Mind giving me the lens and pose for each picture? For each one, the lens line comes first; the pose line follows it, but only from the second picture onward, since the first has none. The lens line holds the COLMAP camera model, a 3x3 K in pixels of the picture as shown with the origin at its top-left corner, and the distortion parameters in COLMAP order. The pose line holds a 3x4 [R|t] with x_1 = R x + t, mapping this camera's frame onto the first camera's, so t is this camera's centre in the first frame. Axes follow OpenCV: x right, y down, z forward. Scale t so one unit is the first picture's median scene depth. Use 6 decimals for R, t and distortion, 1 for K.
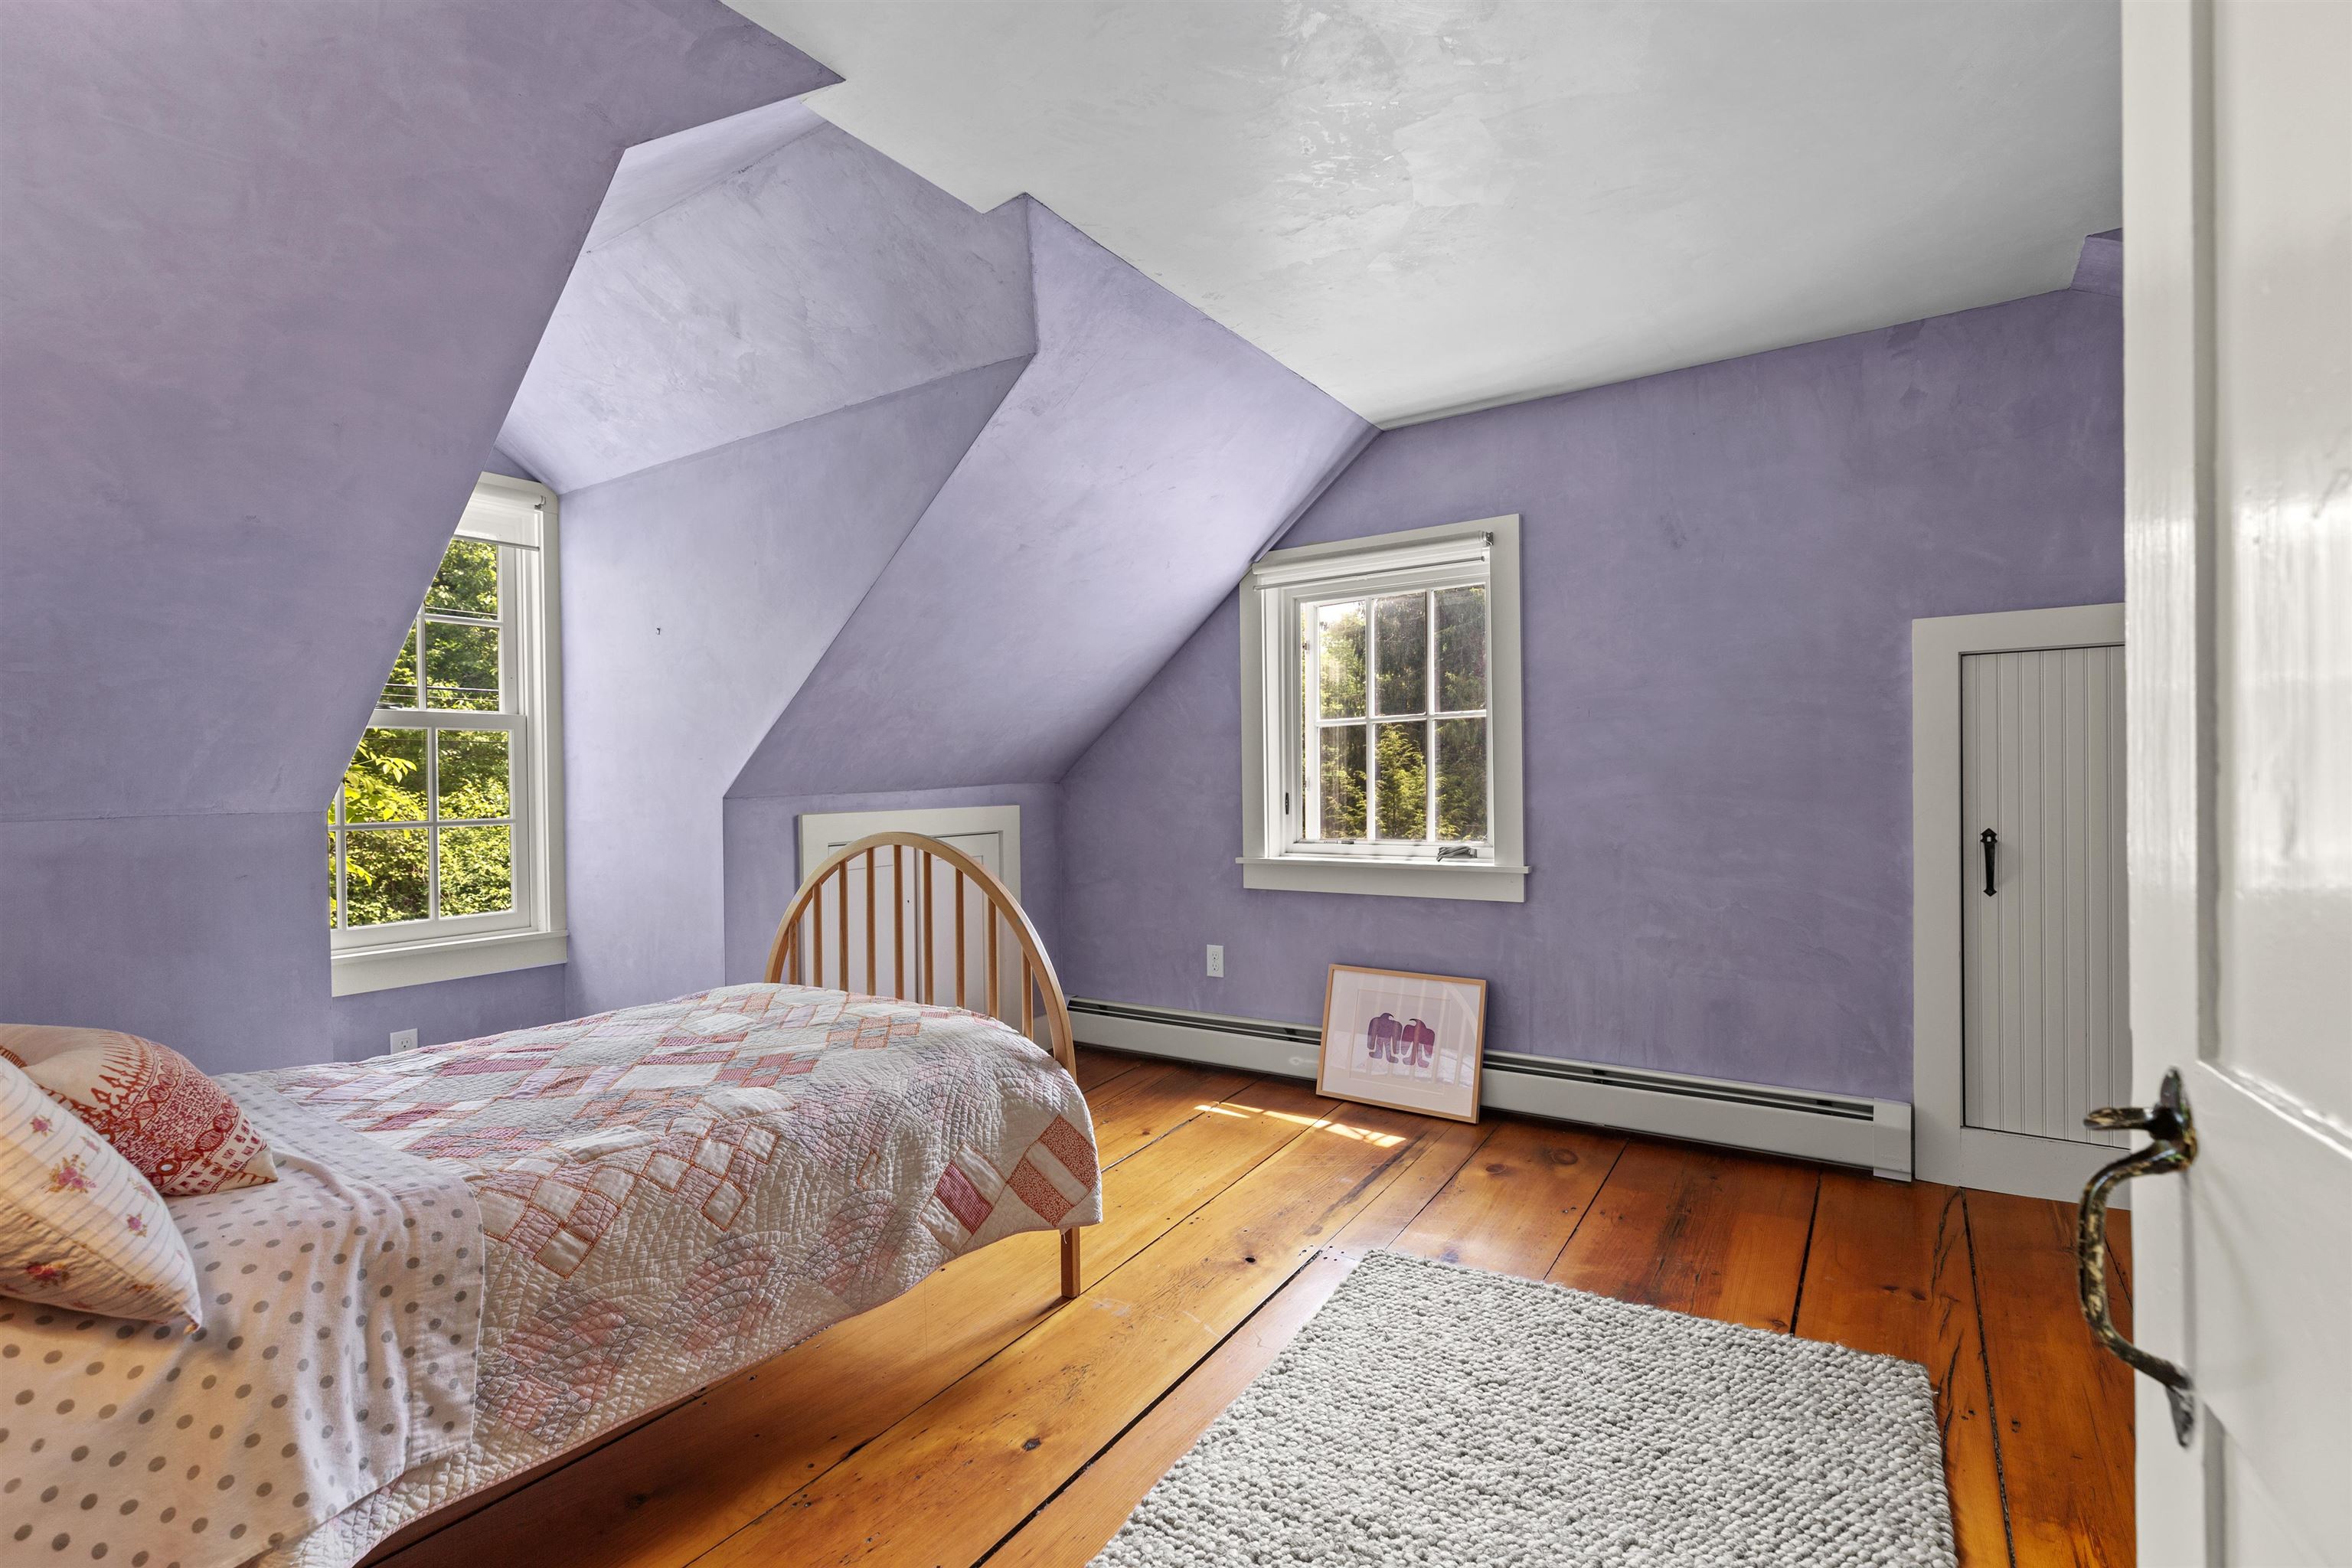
lens RADIAL K [[1061.8, 0, 1182.2], [0, 1061.8, 785.0], [0, 0, 1]] dist [0.002530, 0.000454]
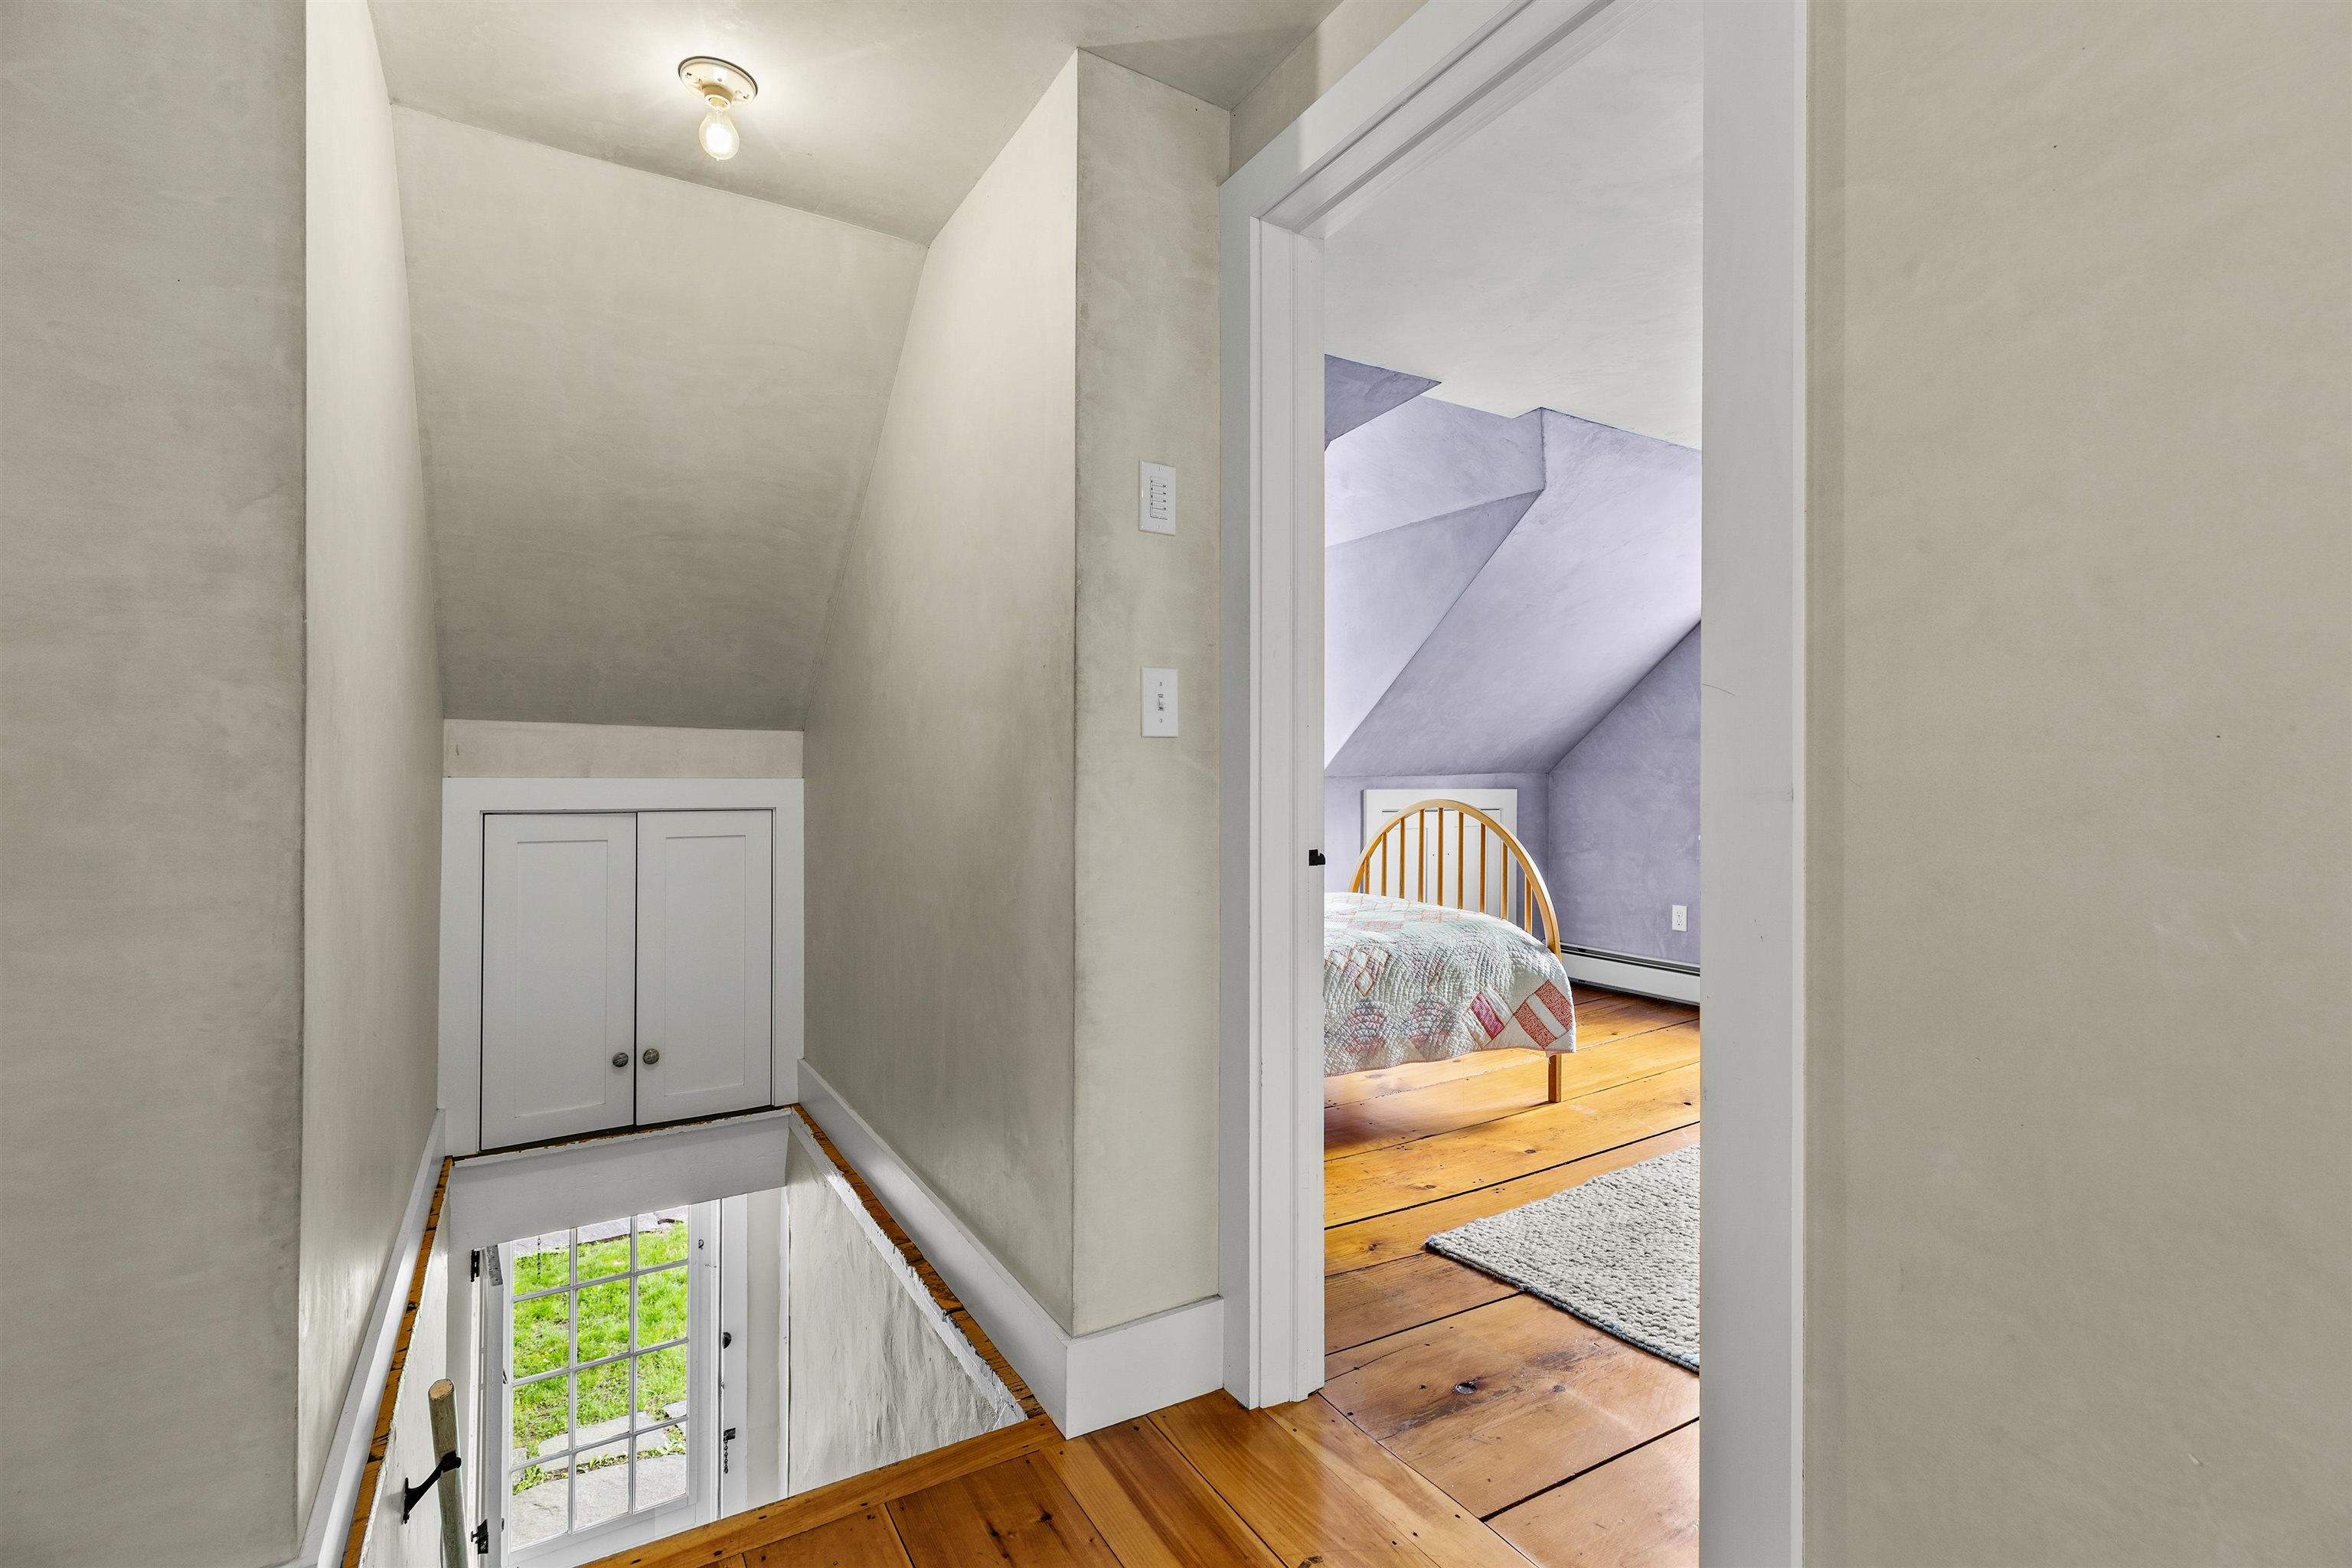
lens RADIAL K [[1061.8, 0, 1155.9], [0, 1061.8, 785.3], [0, 0, 1]] dist [0.002530, 0.000454]
pose [[0.894789, 0.020552, -0.446017, 0.045220], [-0.020512, 0.999778, 0.004918, 0.022348], [0.446018, 0.004748, 0.895011, -0.511628]]
